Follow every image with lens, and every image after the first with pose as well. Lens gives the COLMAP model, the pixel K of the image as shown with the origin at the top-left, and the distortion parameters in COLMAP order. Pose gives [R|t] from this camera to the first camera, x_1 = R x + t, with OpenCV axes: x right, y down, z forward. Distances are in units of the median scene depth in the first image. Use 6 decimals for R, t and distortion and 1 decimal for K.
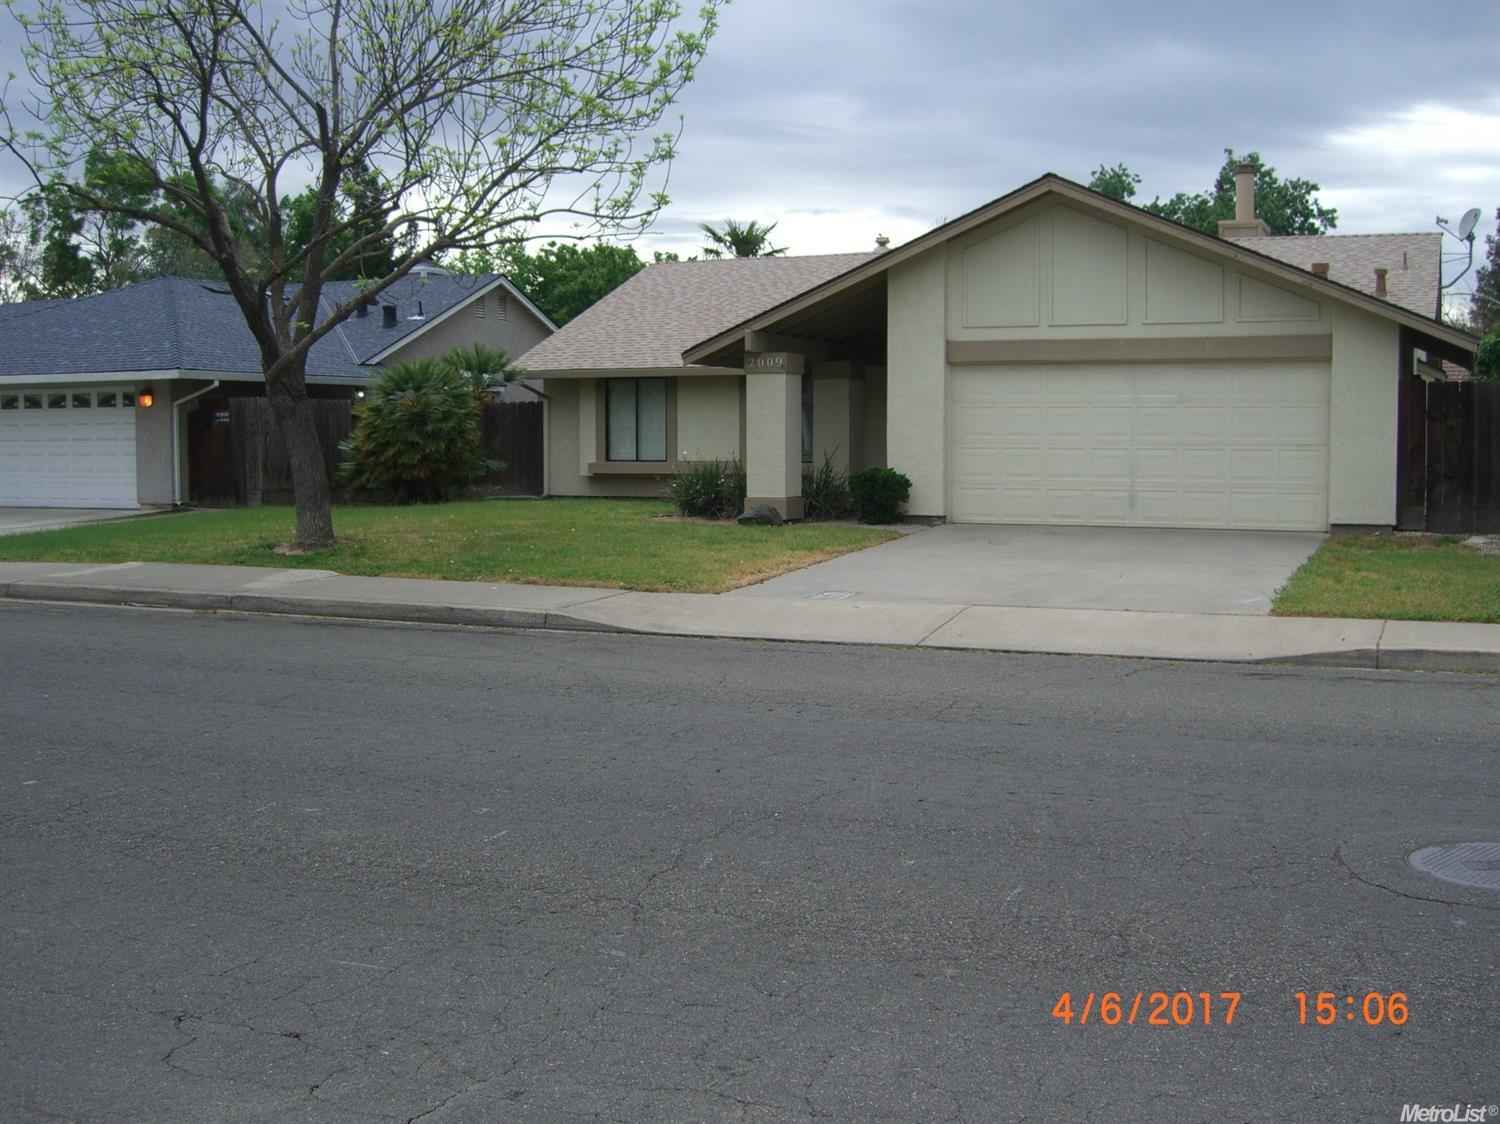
lens RADIAL K [[1680.6, 0, 750.0], [0, 1680.6, 562.0], [0, 0, 1]] dist [-0.130311, 0.019801]
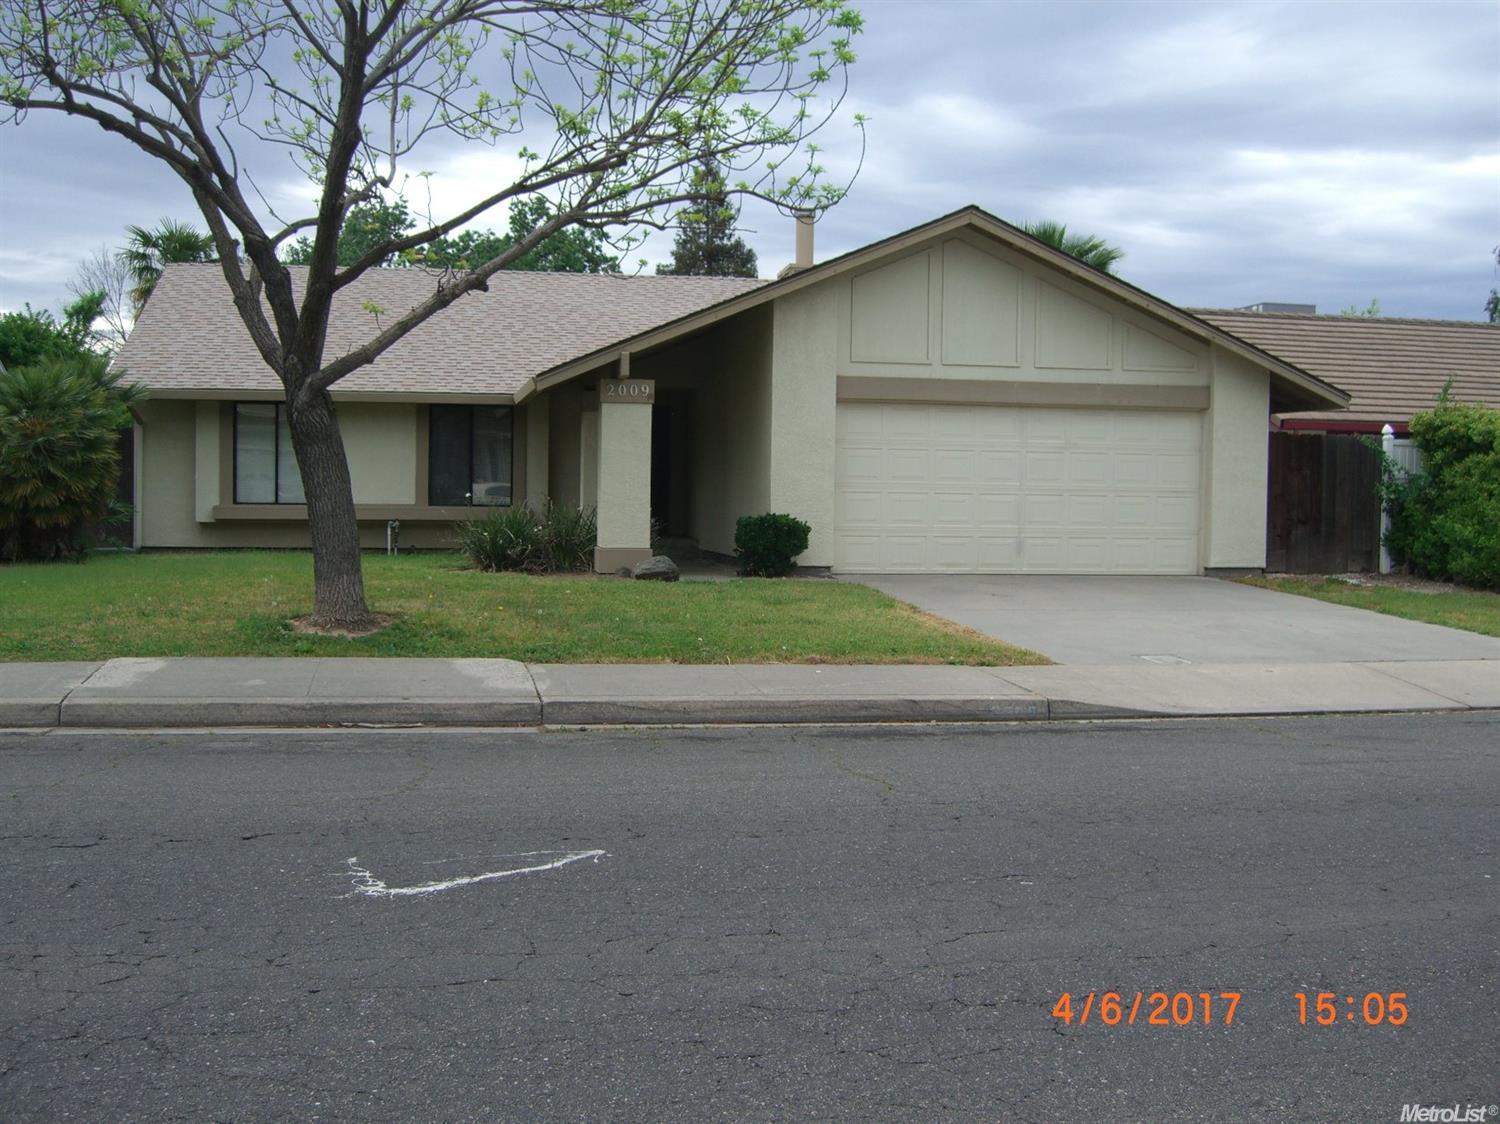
lens RADIAL K [[1680.6, 0, 750.0], [0, 1680.6, 562.0], [0, 0, 1]] dist [-0.130311, 0.019801]
pose [[0.828125, -0.014791, 0.560348, -0.436910], [0.028342, 0.999478, -0.015502, -0.016947], [-0.559827, 0.028719, 0.828112, 0.267600]]
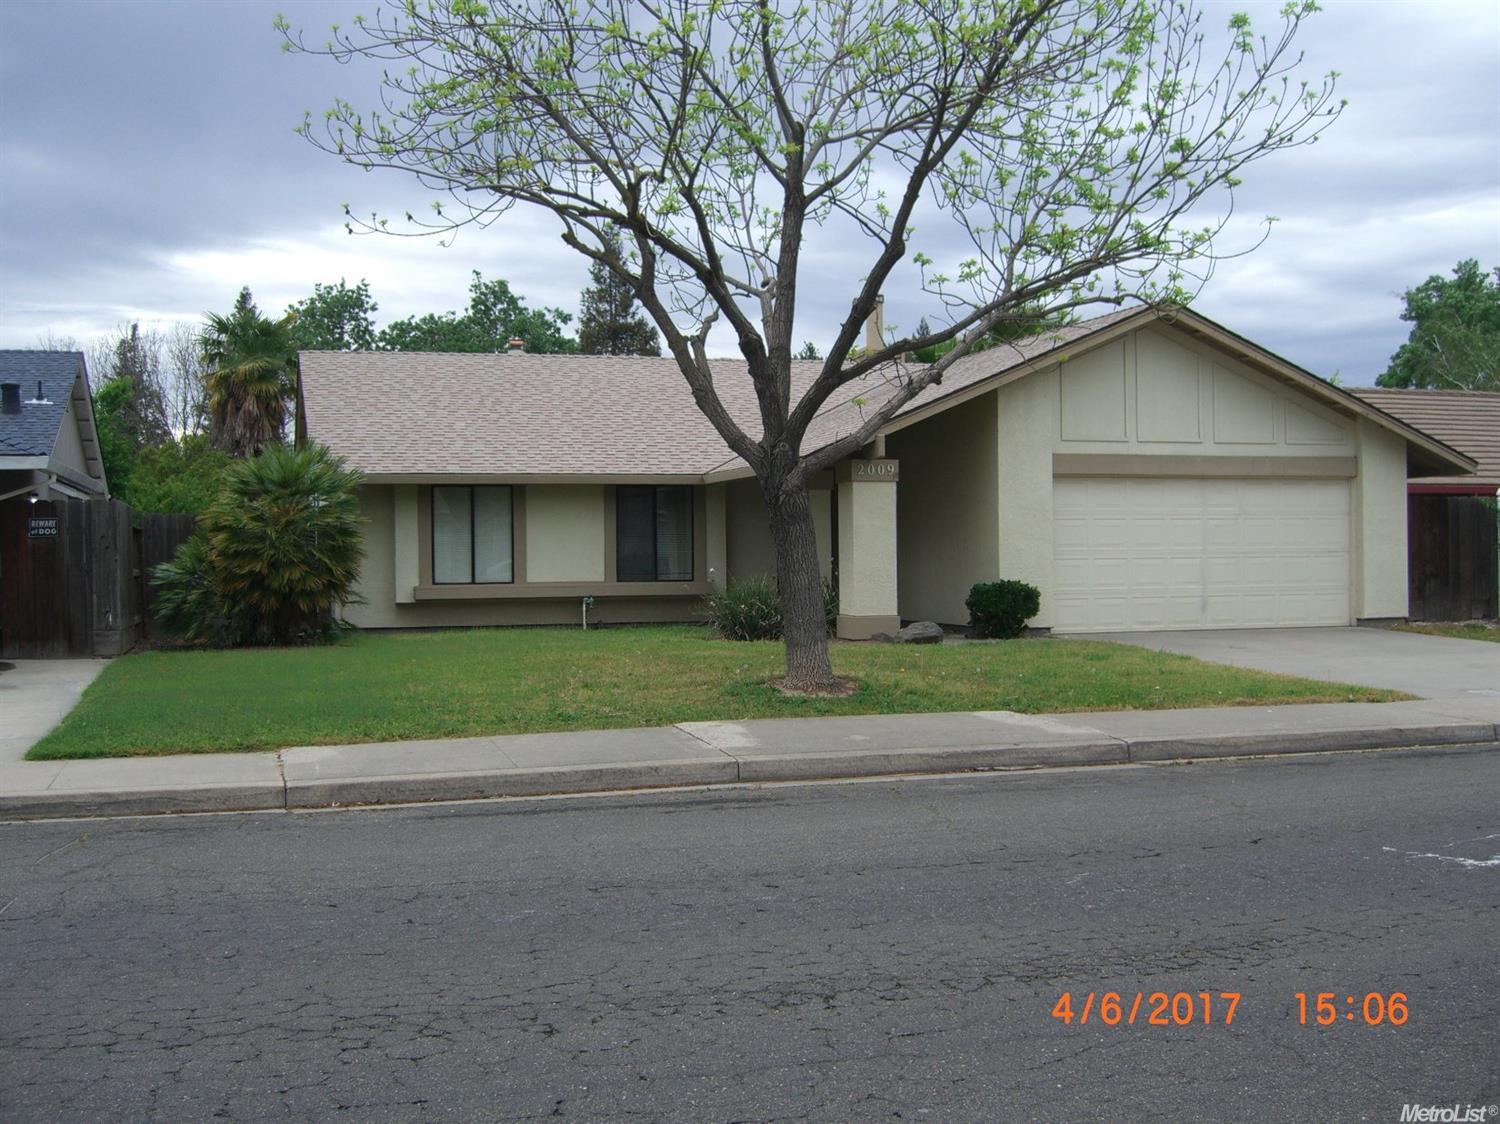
lens RADIAL K [[1680.6, 0, 750.0], [0, 1680.6, 562.0], [0, 0, 1]] dist [-0.130311, 0.019801]
pose [[0.762965, -0.009748, 0.646367, -0.668533], [0.058520, 0.996822, -0.054043, -0.023008], [-0.643786, 0.079059, 0.761111, 0.355690]]
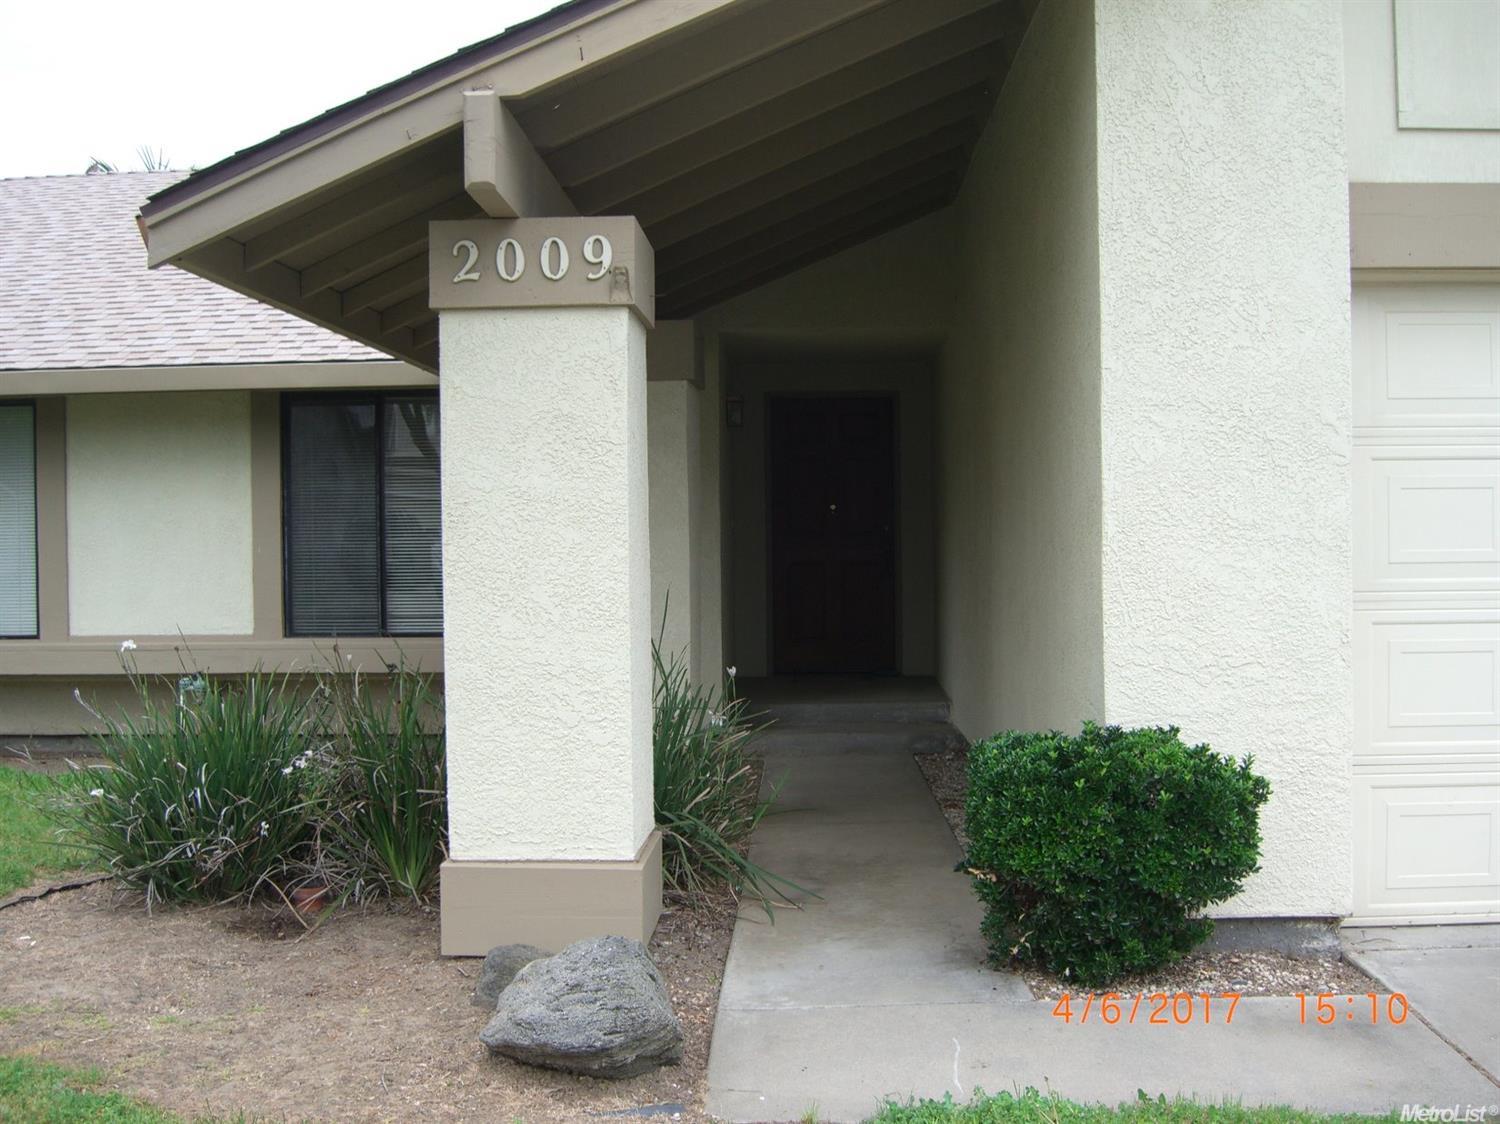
lens RADIAL K [[1680.6, 0, 750.0], [0, 1680.6, 562.0], [0, 0, 1]] dist [-0.130311, 0.019801]
pose [[0.930097, -0.017459, 0.366899, -0.048143], [0.038905, 0.997933, -0.051139, -0.068907], [-0.365248, 0.061838, 0.928854, 0.814875]]
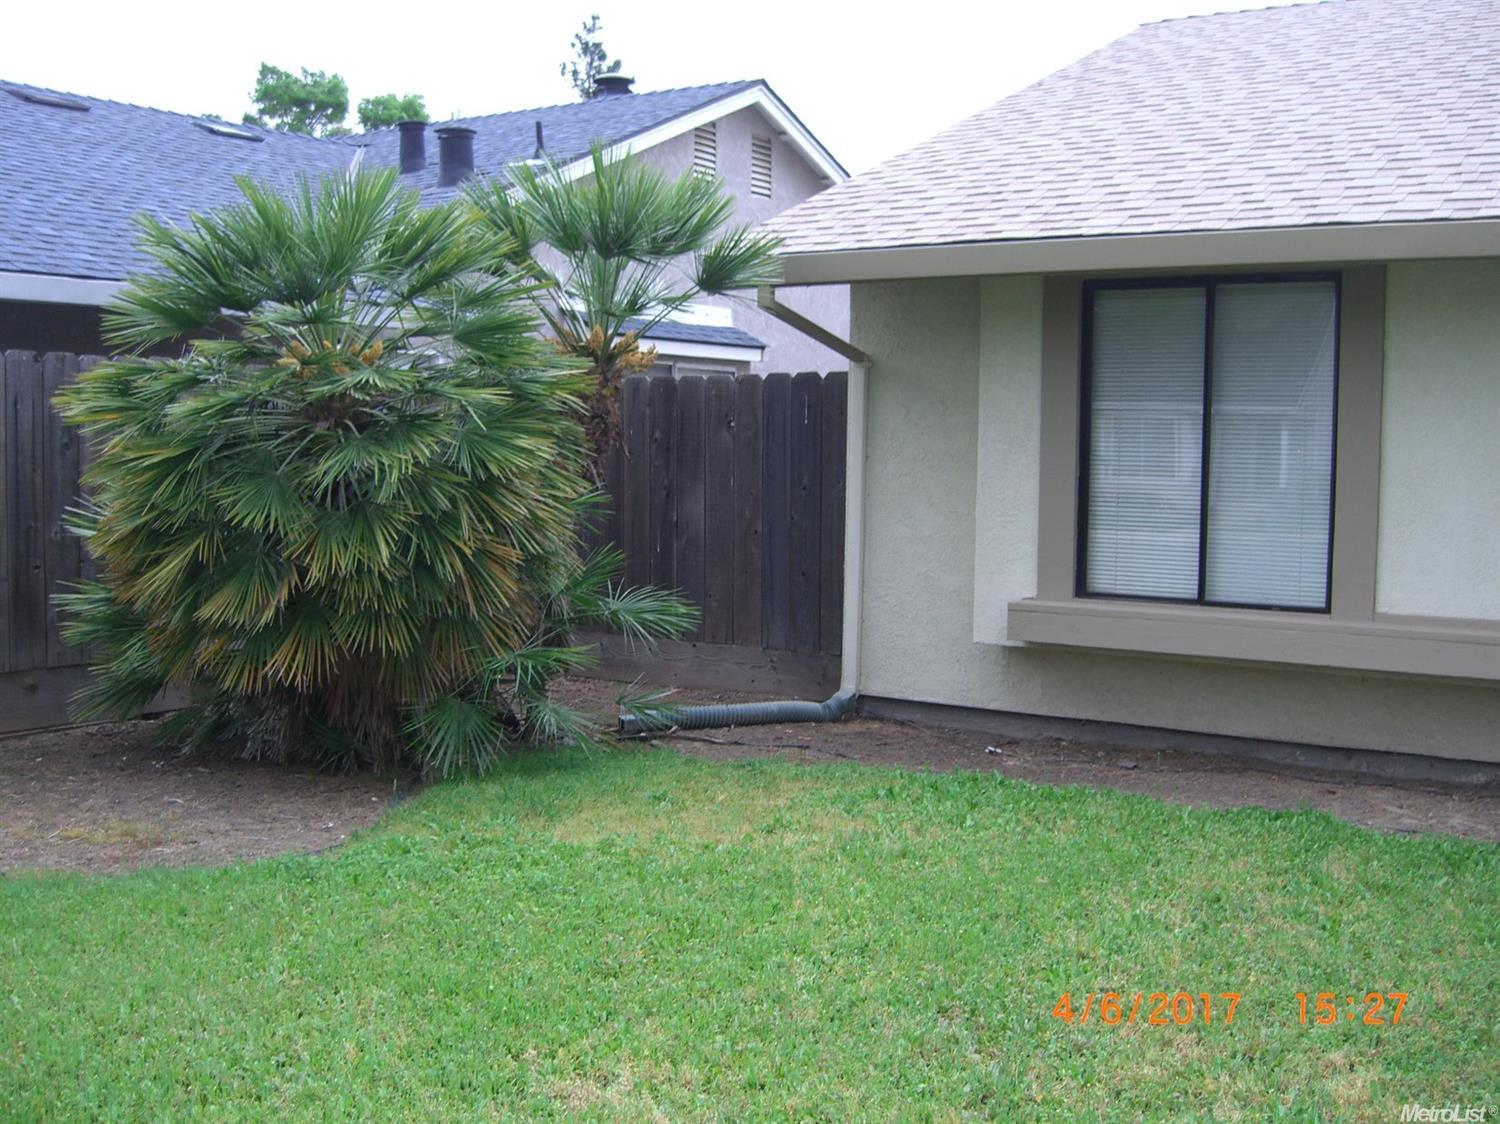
lens RADIAL K [[1680.6, 0, 750.0], [0, 1680.6, 562.0], [0, 0, 1]] dist [-0.130311, 0.019801]
pose [[0.979904, 0.028530, -0.197420, -0.112093], [-0.028600, 0.999588, 0.002497, -0.086231], [0.197410, 0.003200, 0.980316, 0.973323]]
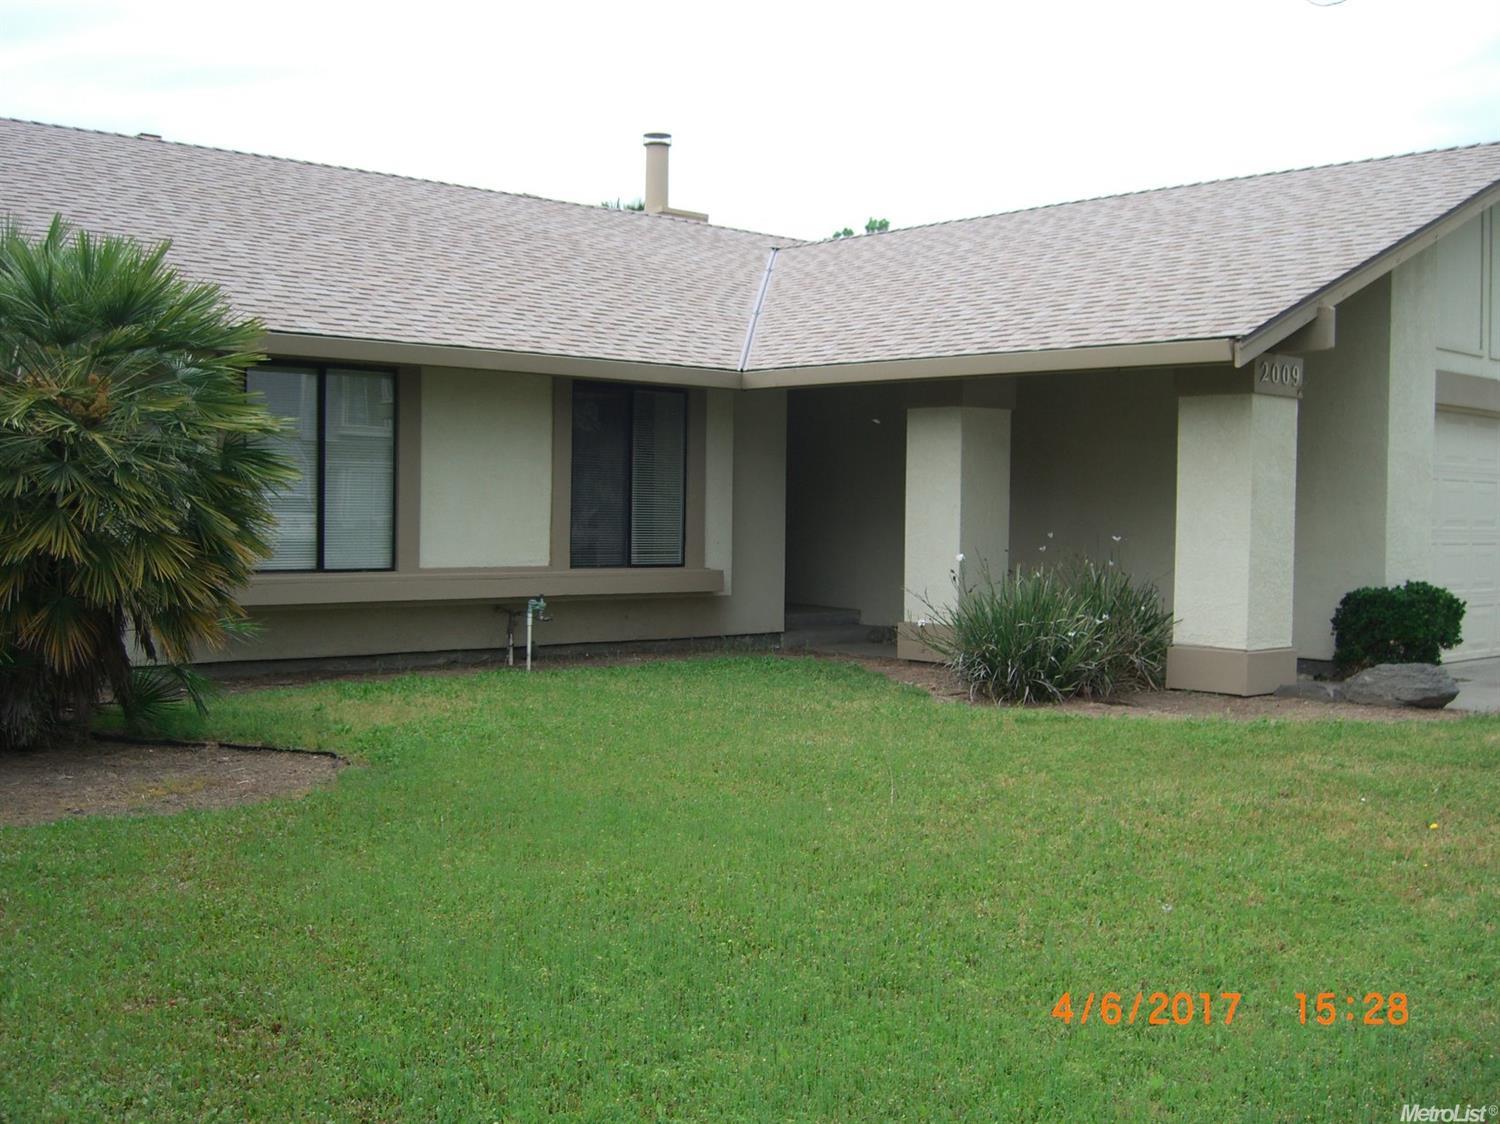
lens RADIAL K [[1680.6, 0, 750.0], [0, 1680.6, 562.0], [0, 0, 1]] dist [-0.130311, 0.019801]
pose [[0.417796, -0.021351, 0.908290, -0.512402], [0.051229, 0.998687, -0.000089, -0.075443], [-0.907095, 0.046568, 0.418341, 0.977408]]
